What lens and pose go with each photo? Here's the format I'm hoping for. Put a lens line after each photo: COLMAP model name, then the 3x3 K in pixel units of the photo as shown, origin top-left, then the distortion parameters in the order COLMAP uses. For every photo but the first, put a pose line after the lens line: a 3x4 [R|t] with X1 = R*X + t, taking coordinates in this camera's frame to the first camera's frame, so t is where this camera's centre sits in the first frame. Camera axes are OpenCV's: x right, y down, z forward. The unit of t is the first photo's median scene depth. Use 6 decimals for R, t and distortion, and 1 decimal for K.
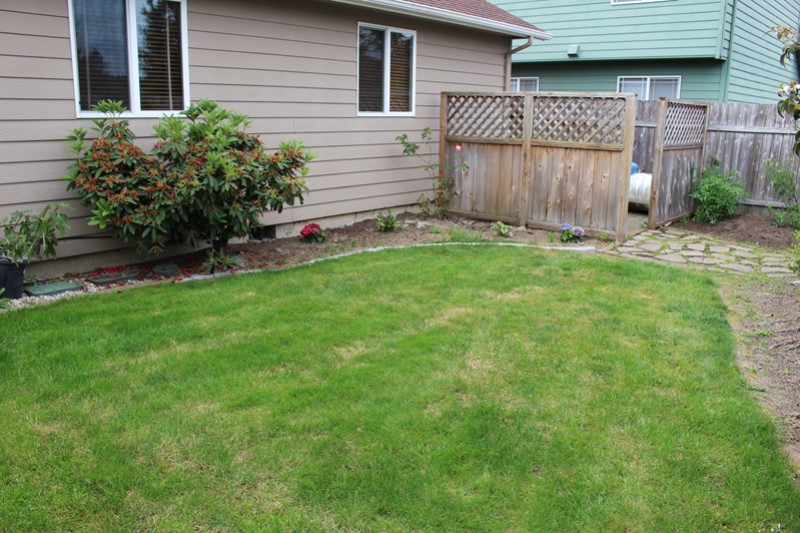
lens RADIAL K [[657.7, 0, 400.0], [0, 657.7, 266.5], [0, 0, 1]] dist [-0.110844, 0.010739]
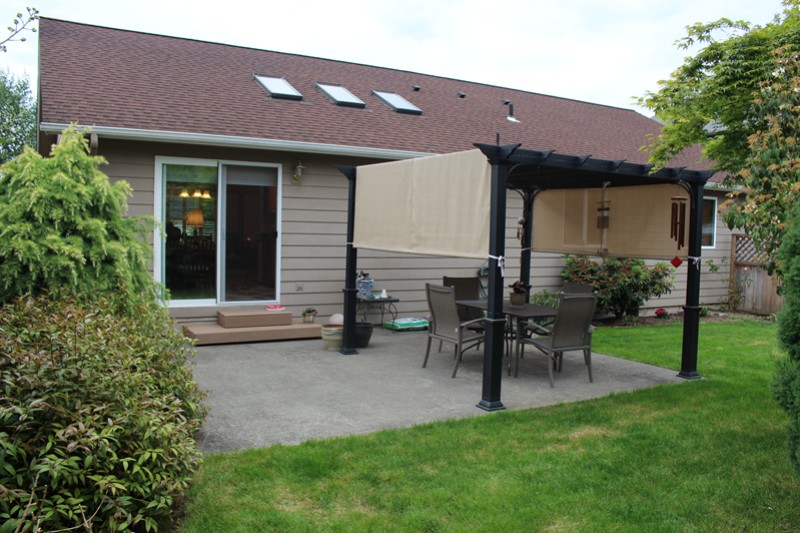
lens RADIAL K [[657.7, 0, 400.0], [0, 657.7, 266.5], [0, 0, 1]] dist [-0.110844, 0.010739]
pose [[0.940184, 0.024236, -0.339804, -0.171181], [-0.086097, 0.981989, -0.168179, 0.144990], [0.329608, 0.187376, 0.925337, -0.706870]]
